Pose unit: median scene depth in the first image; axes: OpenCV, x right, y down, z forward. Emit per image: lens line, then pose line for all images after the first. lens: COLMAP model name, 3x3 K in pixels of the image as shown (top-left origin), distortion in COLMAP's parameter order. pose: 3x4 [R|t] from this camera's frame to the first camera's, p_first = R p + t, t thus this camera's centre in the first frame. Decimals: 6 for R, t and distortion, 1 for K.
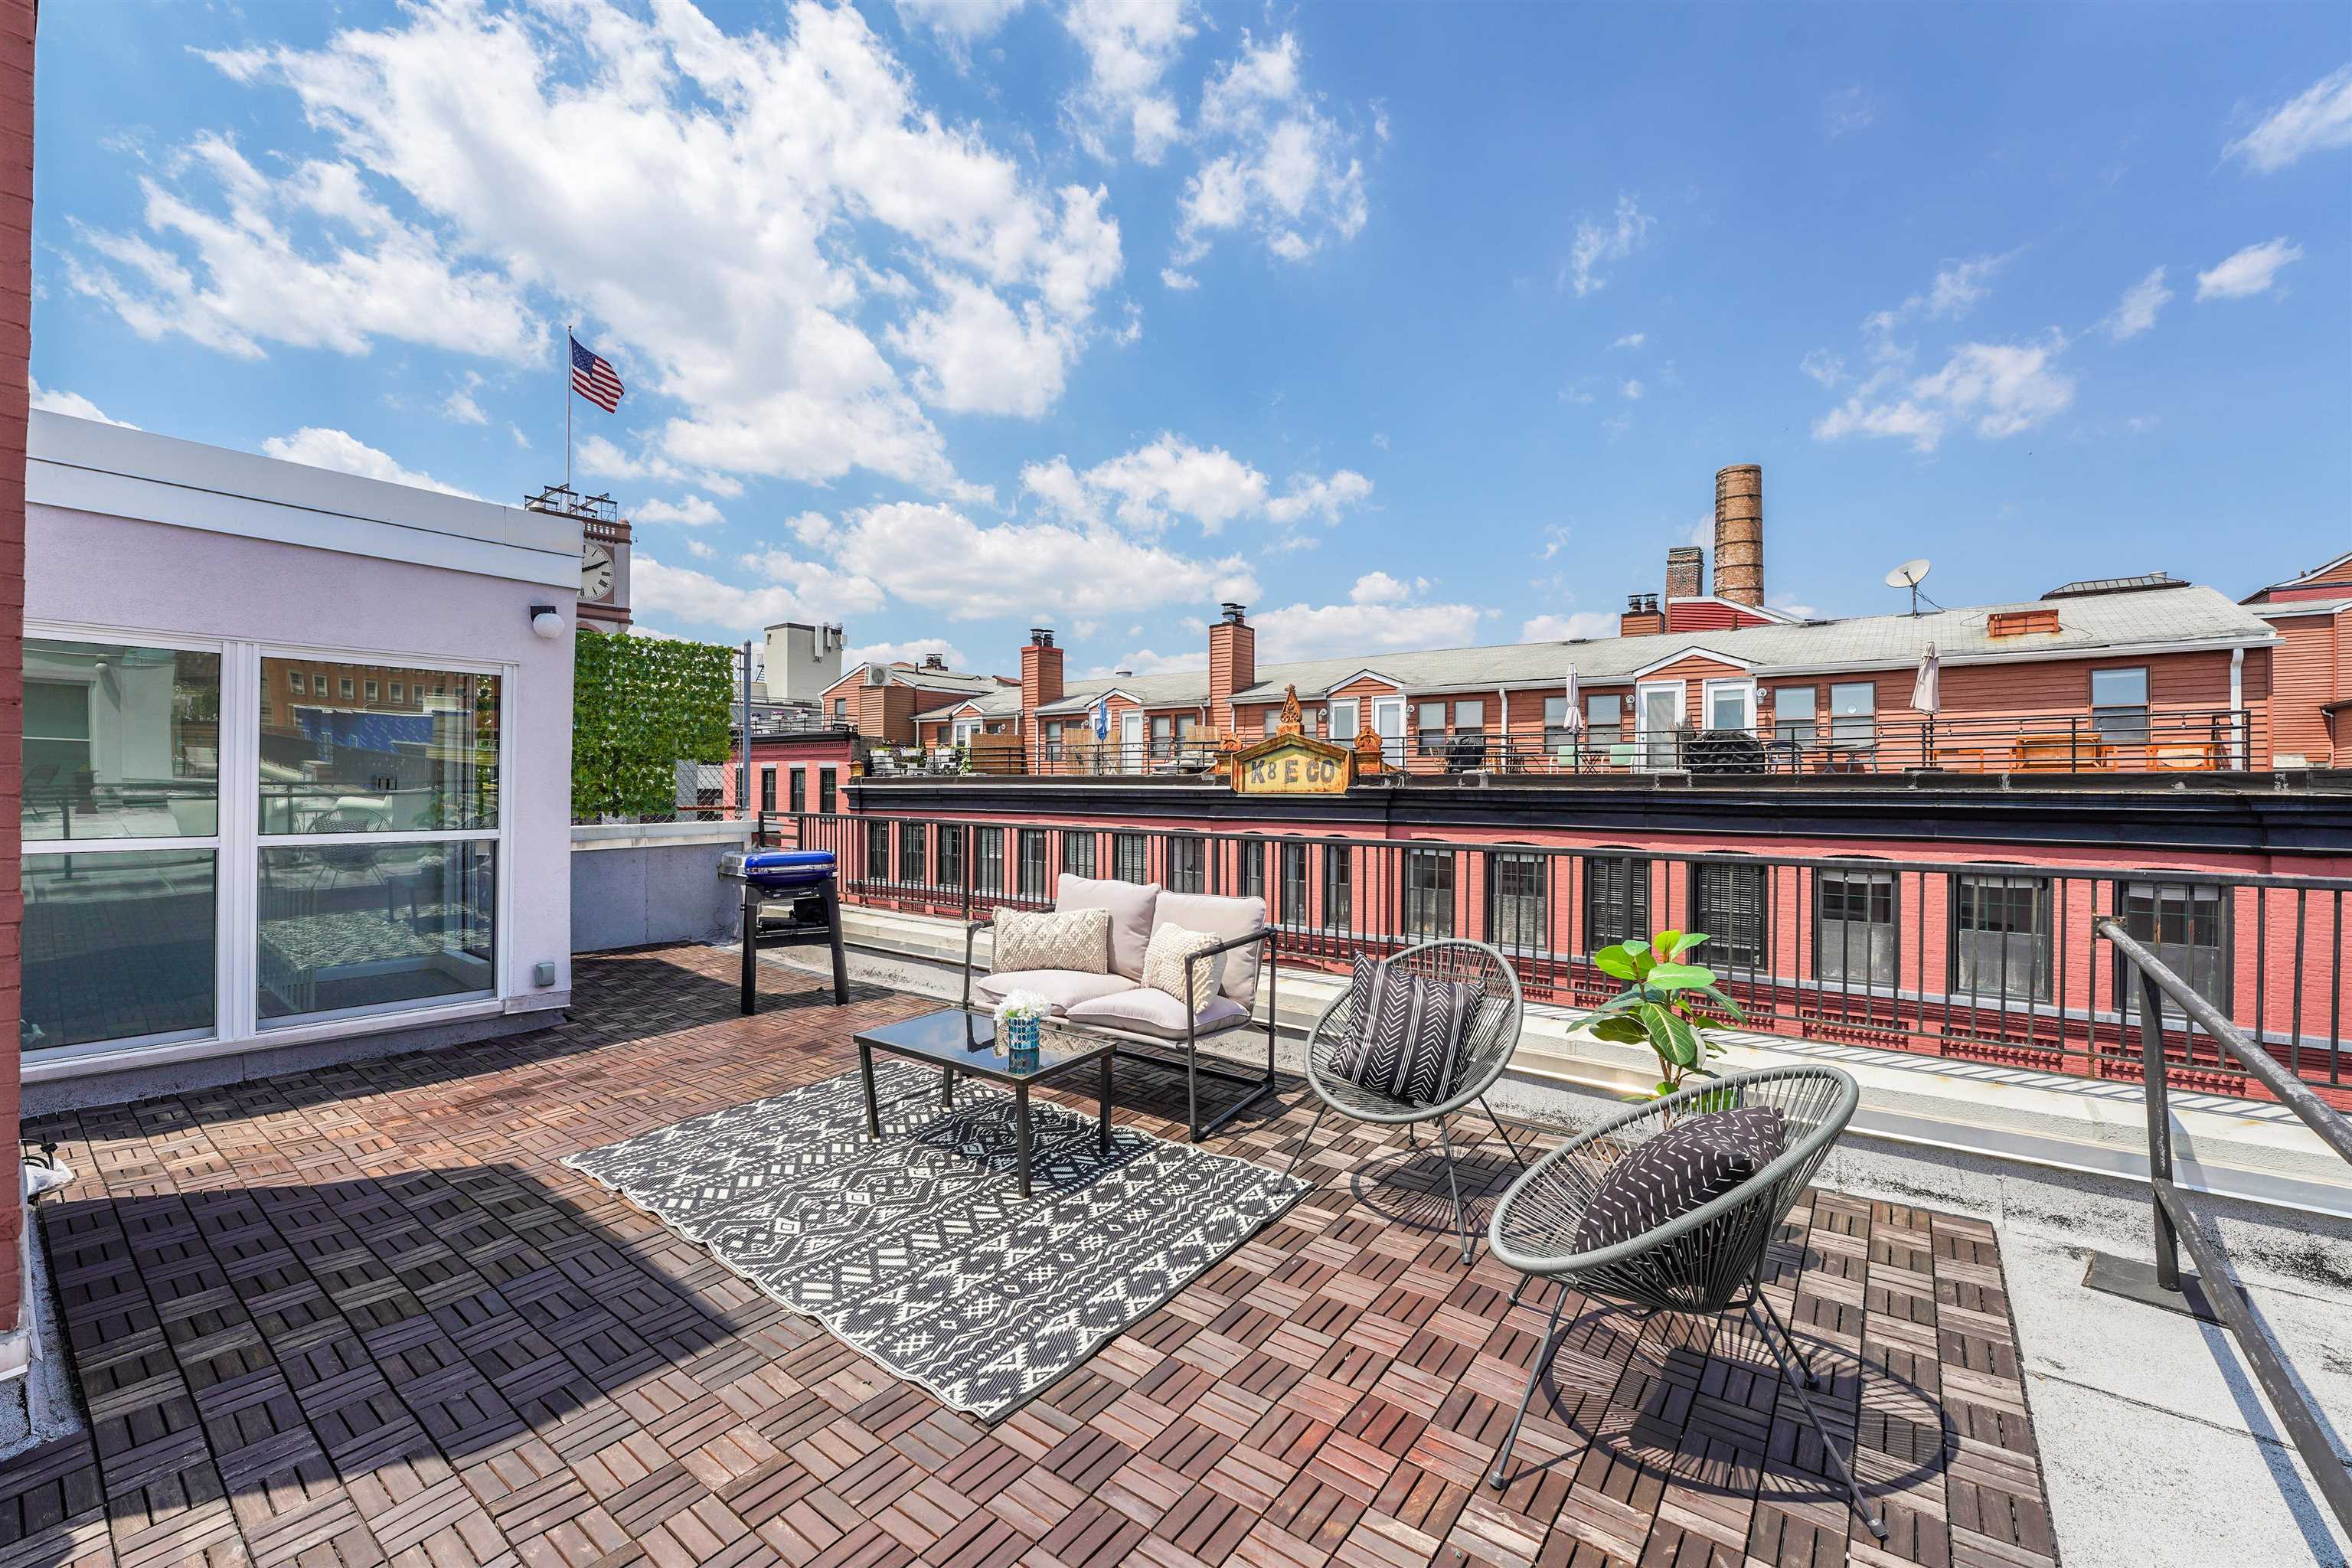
lens RADIAL K [[954.5, 0, 1172.9], [0, 954.5, 783.5], [0, 0, 1]] dist [-0.022822, 0.003909]
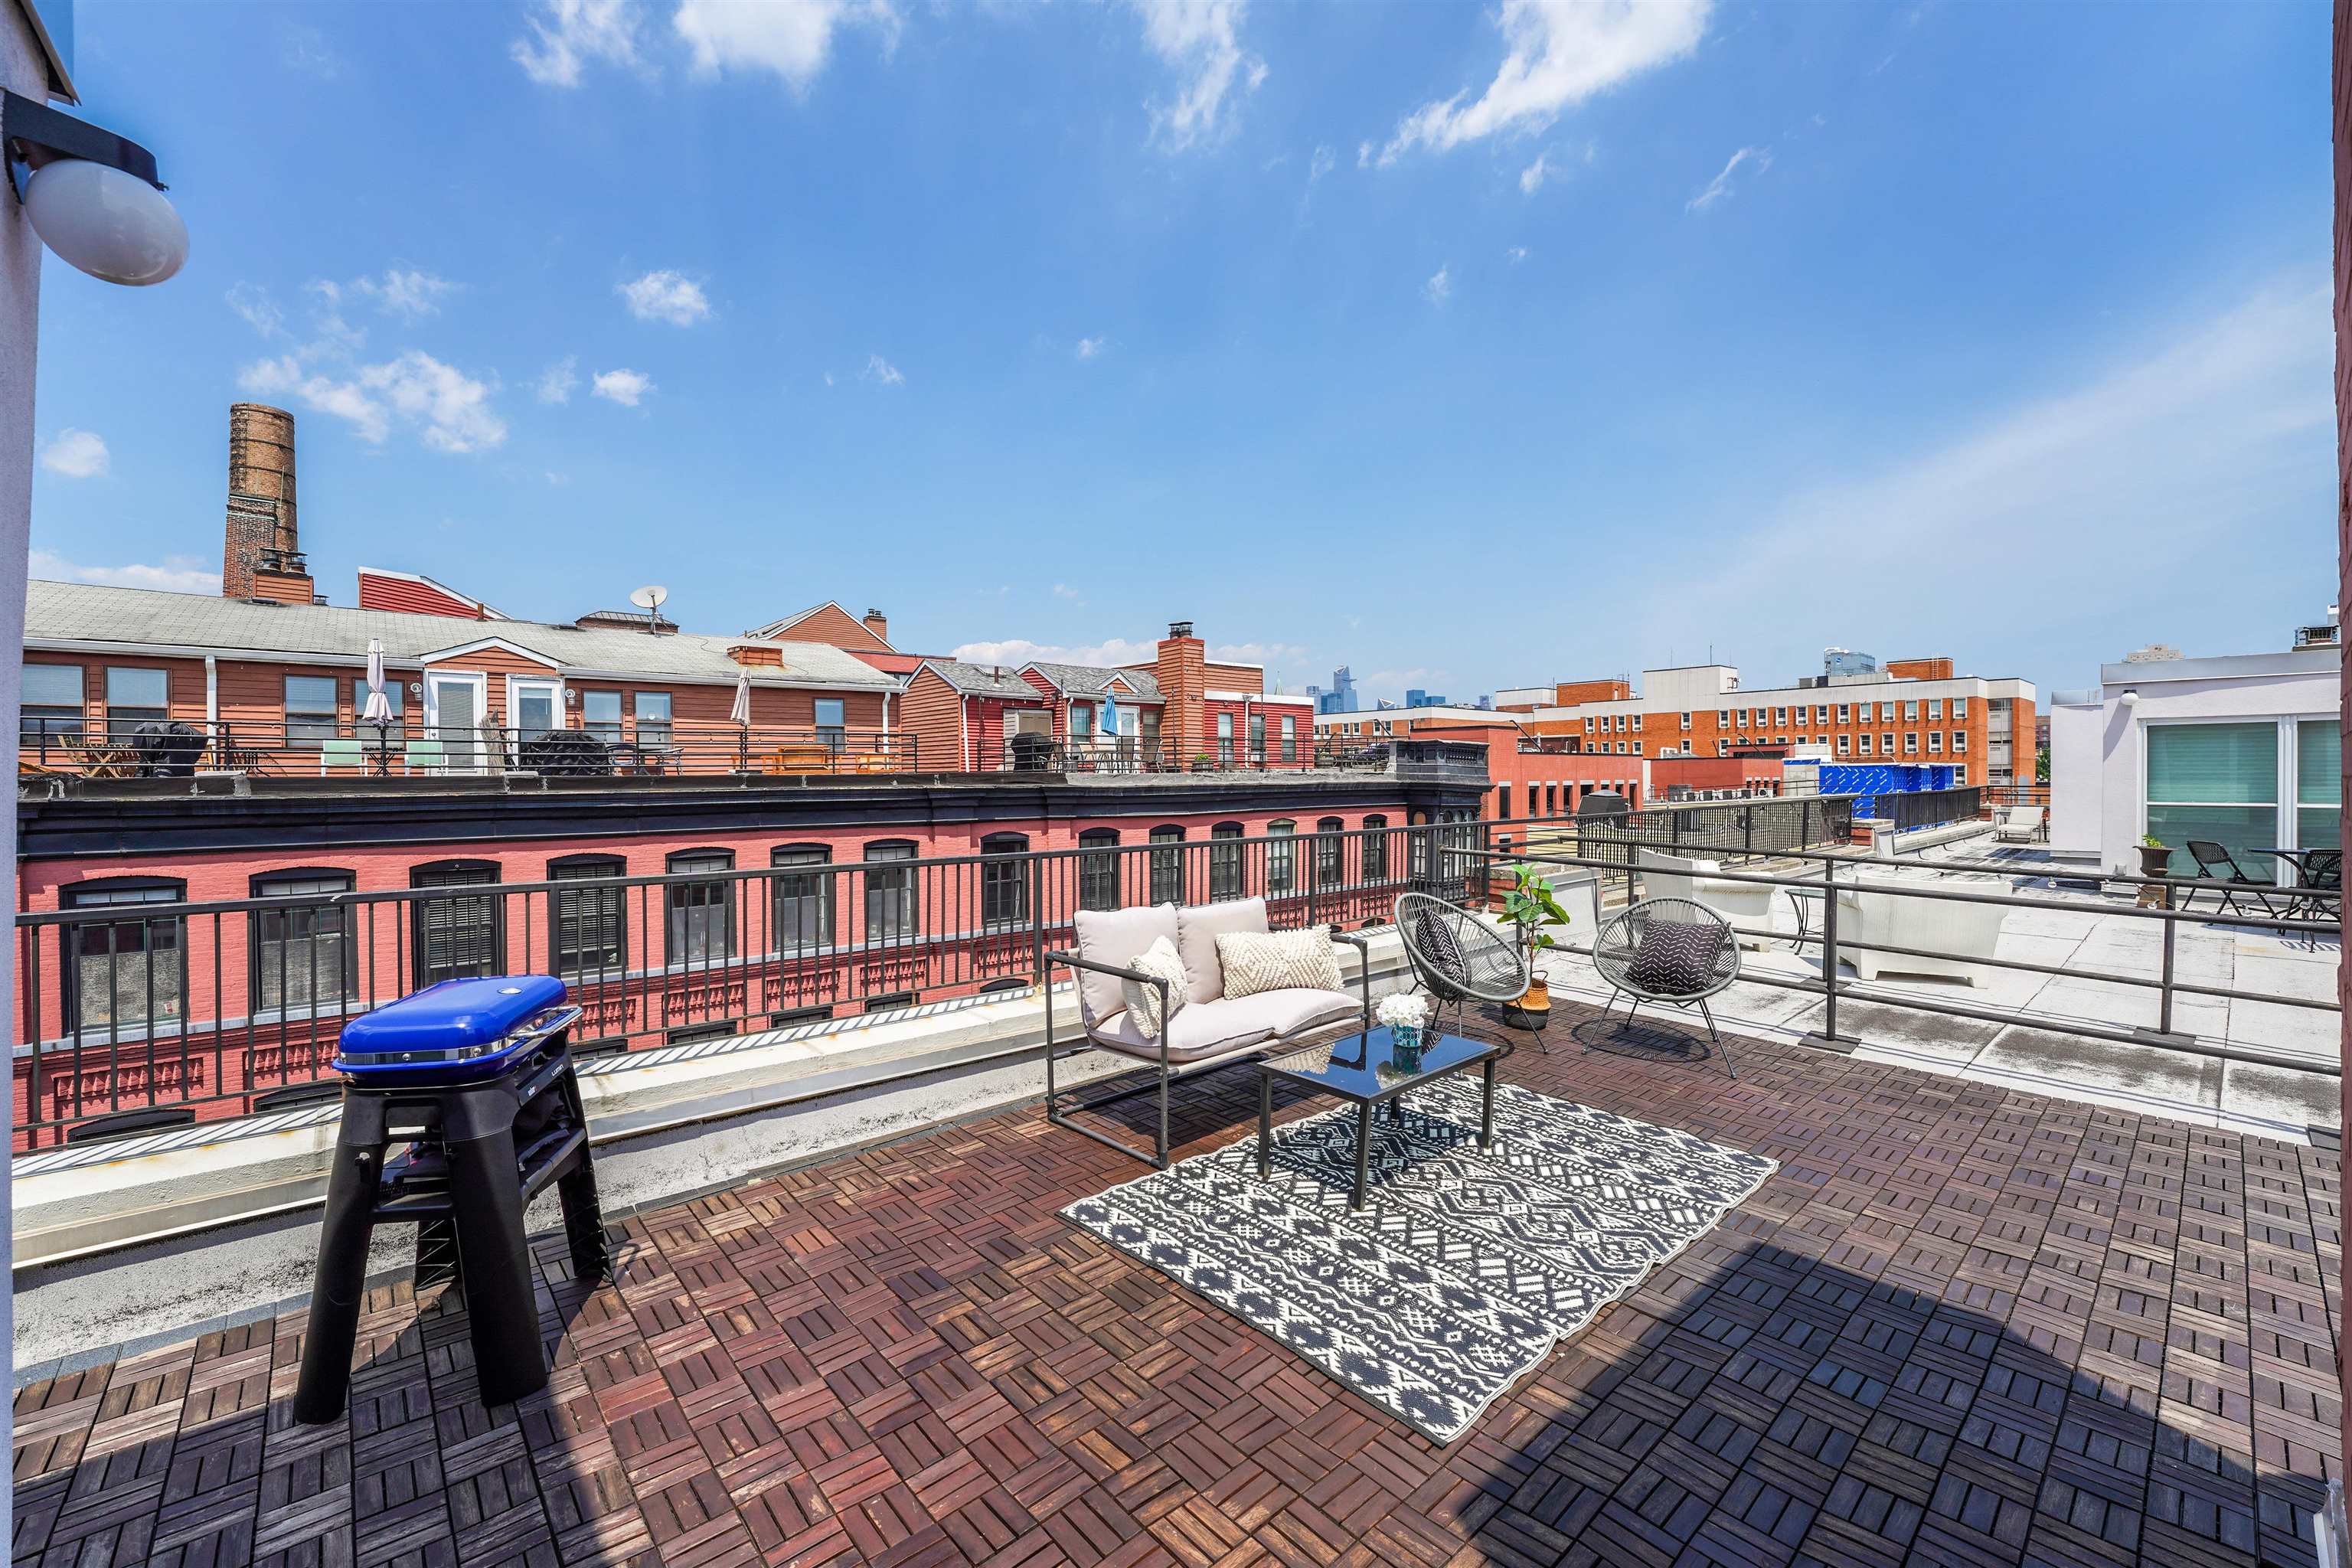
lens RADIAL K [[954.5, 0, 1176.8], [0, 954.5, 781.4], [0, 0, 1]] dist [-0.022822, 0.003909]
pose [[0.199375, -0.008813, 0.979884, -0.228490], [0.010266, 0.999923, 0.006904, -0.004488], [-0.979869, 0.008683, 0.199451, 0.189447]]
